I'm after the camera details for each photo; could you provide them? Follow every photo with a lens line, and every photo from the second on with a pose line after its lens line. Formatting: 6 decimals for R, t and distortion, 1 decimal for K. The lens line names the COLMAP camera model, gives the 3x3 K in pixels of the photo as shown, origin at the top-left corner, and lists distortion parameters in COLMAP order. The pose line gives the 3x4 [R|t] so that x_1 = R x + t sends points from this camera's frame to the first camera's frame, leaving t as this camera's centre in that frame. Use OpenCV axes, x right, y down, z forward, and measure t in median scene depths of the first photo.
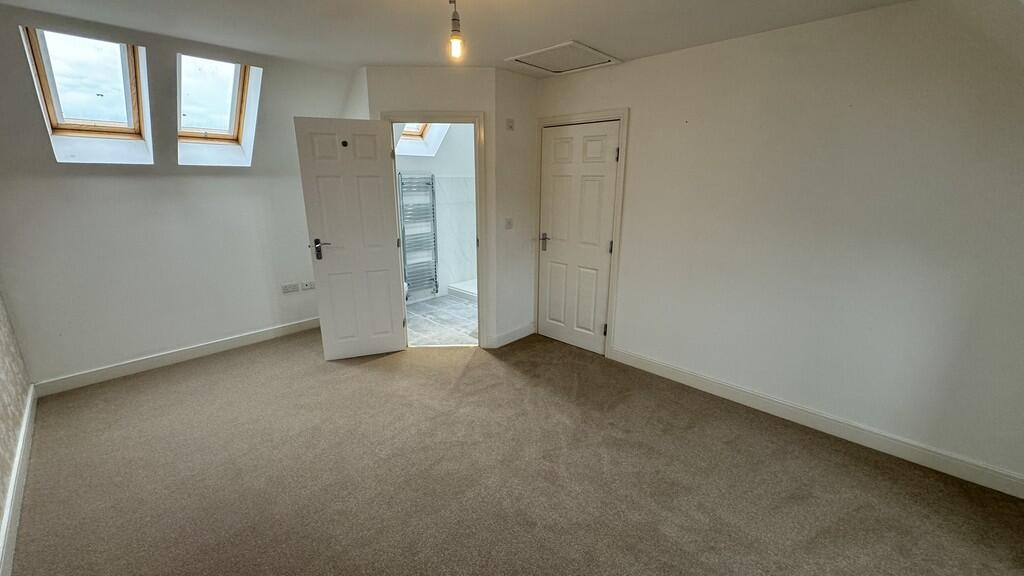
lens RADIAL K [[406.1, 0, 513.9], [0, 406.1, 285.2], [0, 0, 1]] dist [0.013792, -0.000246]
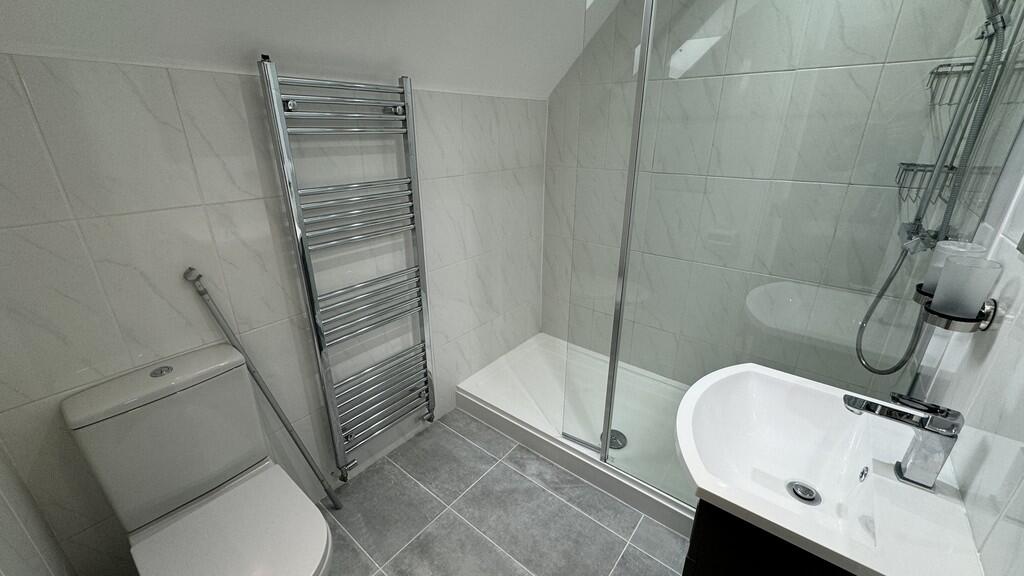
lens RADIAL K [[406.1, 0, 514.2], [0, 406.1, 289.2], [0, 0, 1]] dist [0.013792, -0.000246]
pose [[0.996886, -0.033181, 0.071541, -0.151056], [0.023967, 0.991741, 0.125998, -0.162727], [-0.075131, -0.123891, 0.989447, 0.710649]]
